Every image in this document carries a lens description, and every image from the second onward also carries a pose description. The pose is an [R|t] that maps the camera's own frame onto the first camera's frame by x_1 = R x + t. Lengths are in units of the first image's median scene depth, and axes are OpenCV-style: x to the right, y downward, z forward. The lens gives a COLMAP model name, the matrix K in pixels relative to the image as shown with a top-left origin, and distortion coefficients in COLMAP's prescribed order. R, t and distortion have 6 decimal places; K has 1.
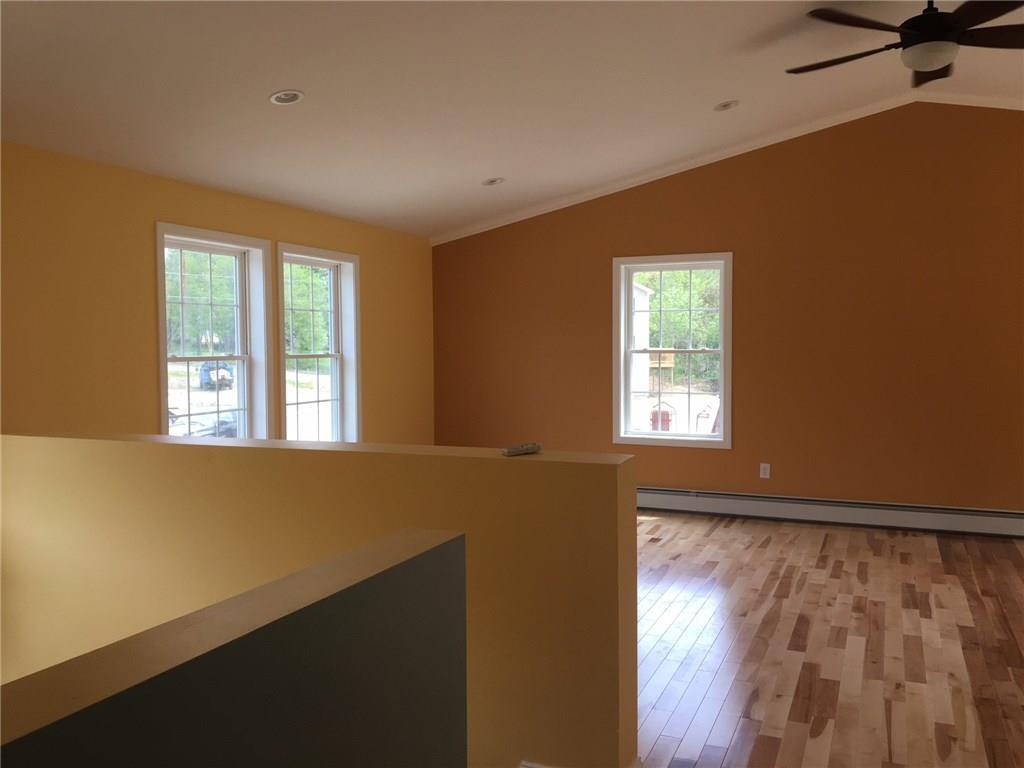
lens RADIAL K [[857.0, 0, 515.3], [0, 857.0, 384.9], [0, 0, 1]] dist [0.093278, -0.143893]
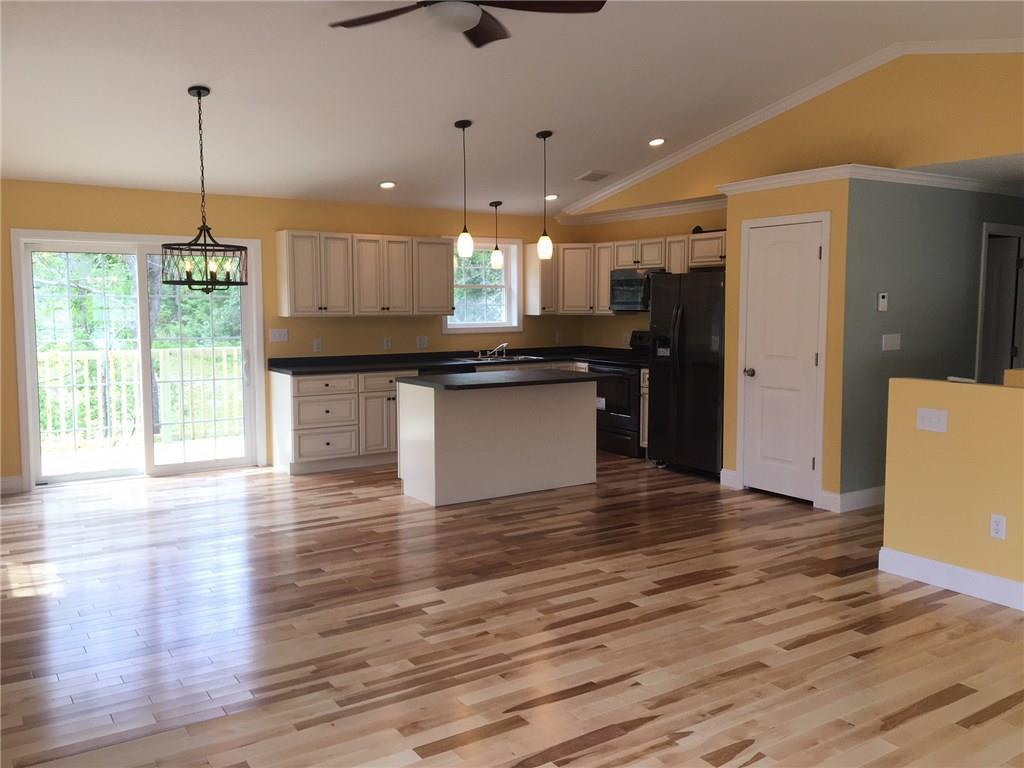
lens RADIAL K [[857.0, 0, 511.1], [0, 857.0, 379.2], [0, 0, 1]] dist [0.093278, -0.143893]
pose [[-0.835550, -0.041769, 0.547825, -0.113178], [0.032545, 0.991592, 0.125243, -0.099770], [-0.548450, 0.122476, -0.827165, 1.730756]]
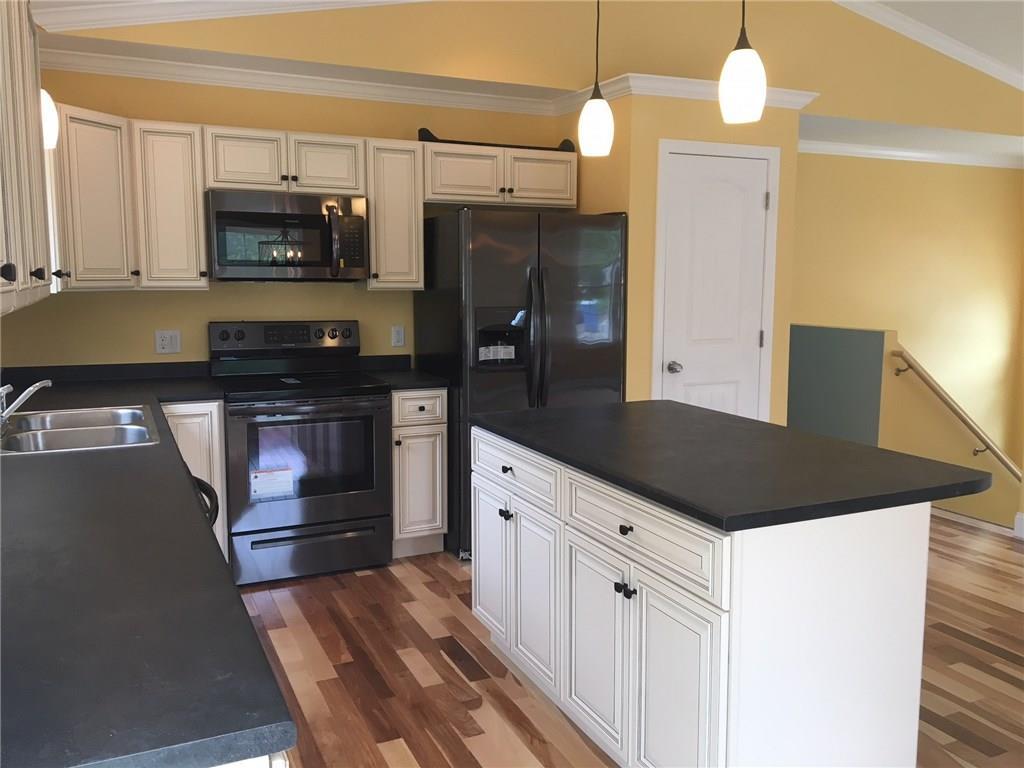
lens RADIAL K [[857.0, 0, 520.0], [0, 857.0, 379.7], [0, 0, 1]] dist [0.093278, -0.143893]
pose [[-0.660548, 0.097113, -0.744477, 1.259643], [-0.032198, 0.987023, 0.157319, -0.050517], [0.750093, 0.127888, -0.648849, 0.781298]]
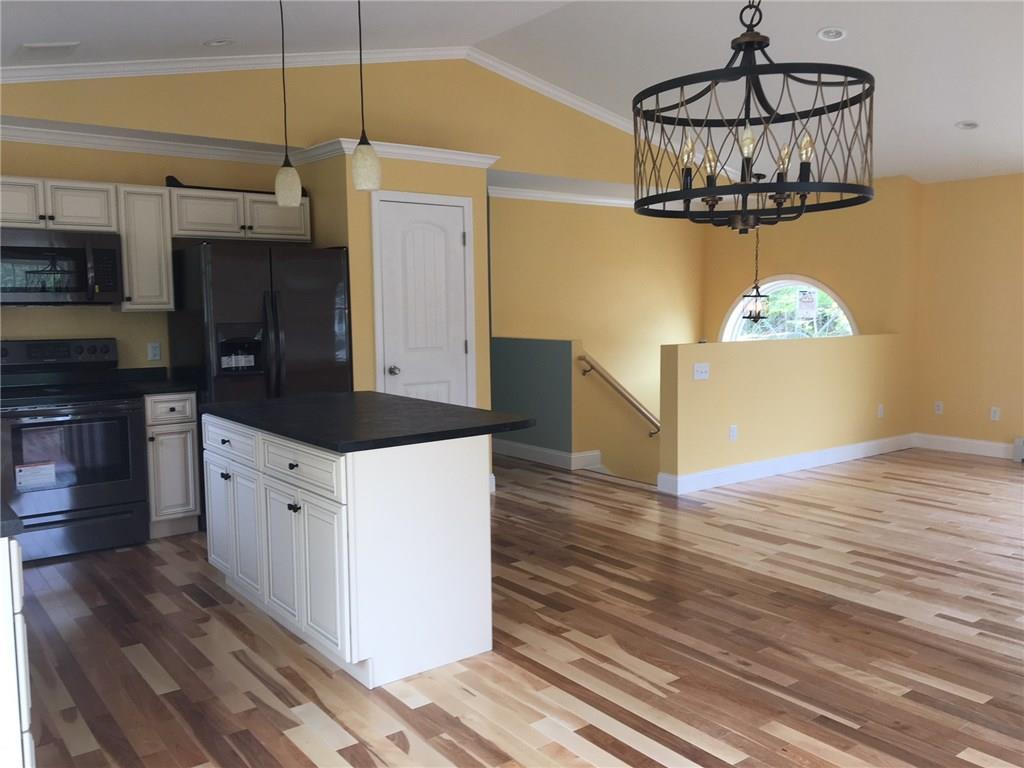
lens RADIAL K [[857.0, 0, 518.6], [0, 857.0, 381.8], [0, 0, 1]] dist [0.093278, -0.143893]
pose [[-0.486905, 0.094098, -0.868372, 1.395035], [-0.026032, 0.992175, 0.122110, -0.054036], [0.873067, 0.082061, -0.480645, 1.032462]]
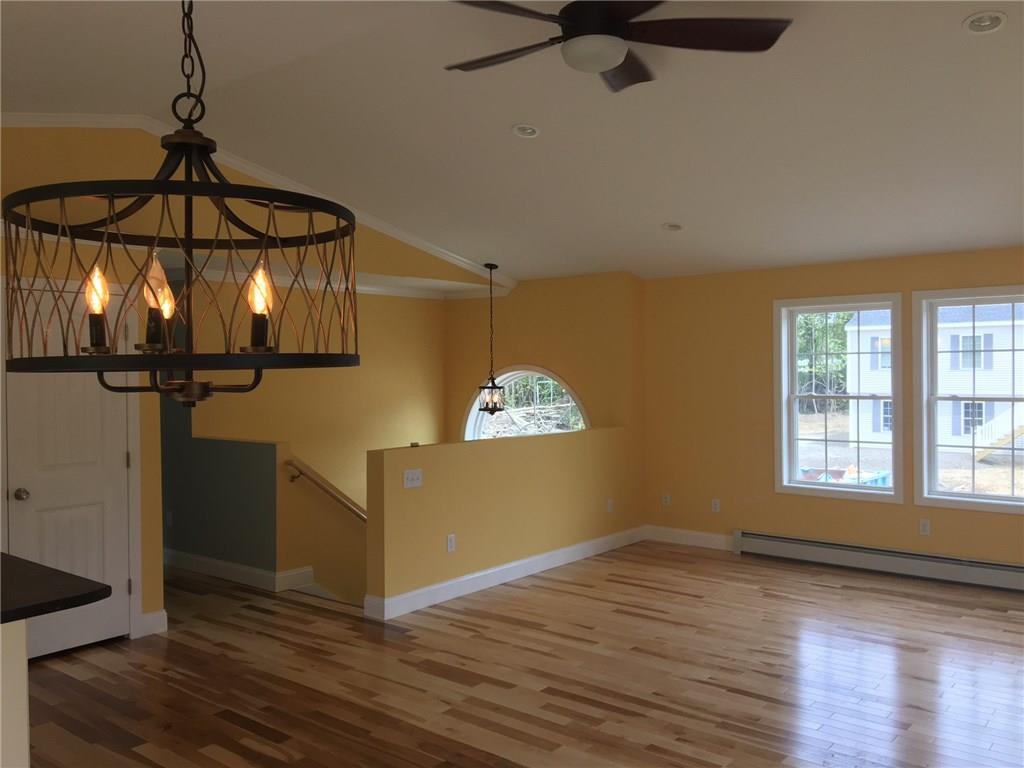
lens RADIAL K [[857.0, 0, 520.8], [0, 857.0, 385.3], [0, 0, 1]] dist [0.093278, -0.143893]
pose [[-0.271541, 0.029585, -0.961972, 1.213538], [-0.031659, 0.998712, 0.039652, -0.102491], [0.961906, 0.041222, -0.270255, 1.113744]]
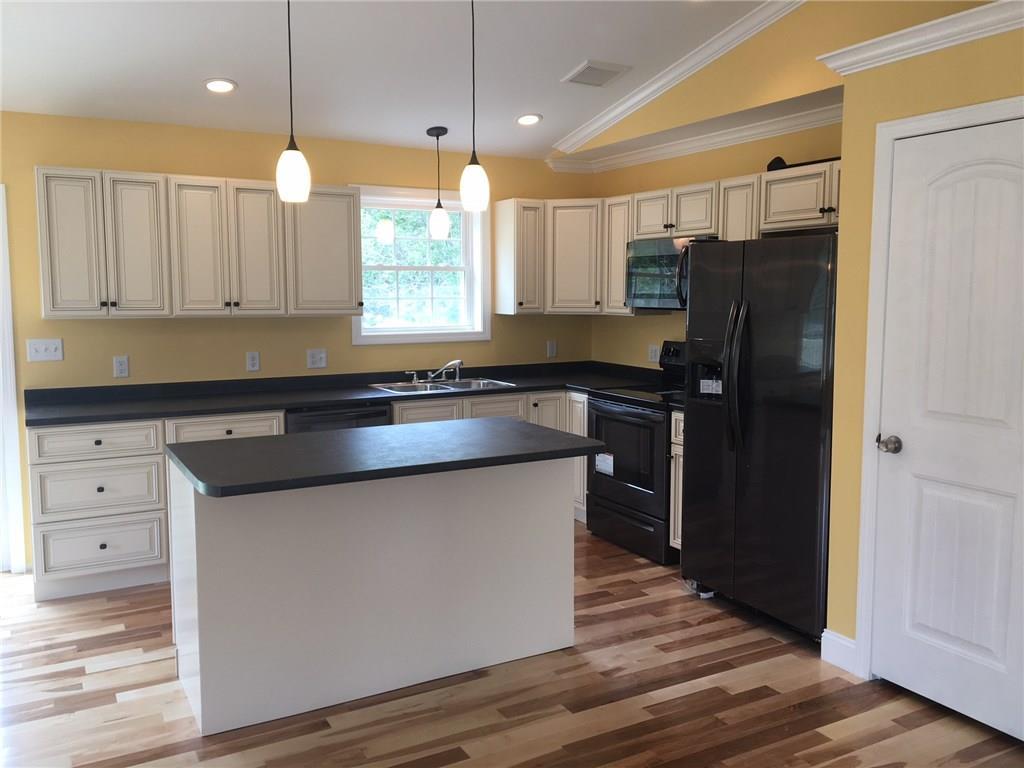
lens RADIAL K [[857.0, 0, 511.0], [0, 857.0, 378.8], [0, 0, 1]] dist [0.093278, -0.143893]
pose [[-0.794501, -0.055861, 0.604689, 0.183048], [0.033107, 0.990295, 0.134981, -0.070834], [-0.606360, 0.127262, -0.784941, 1.000258]]
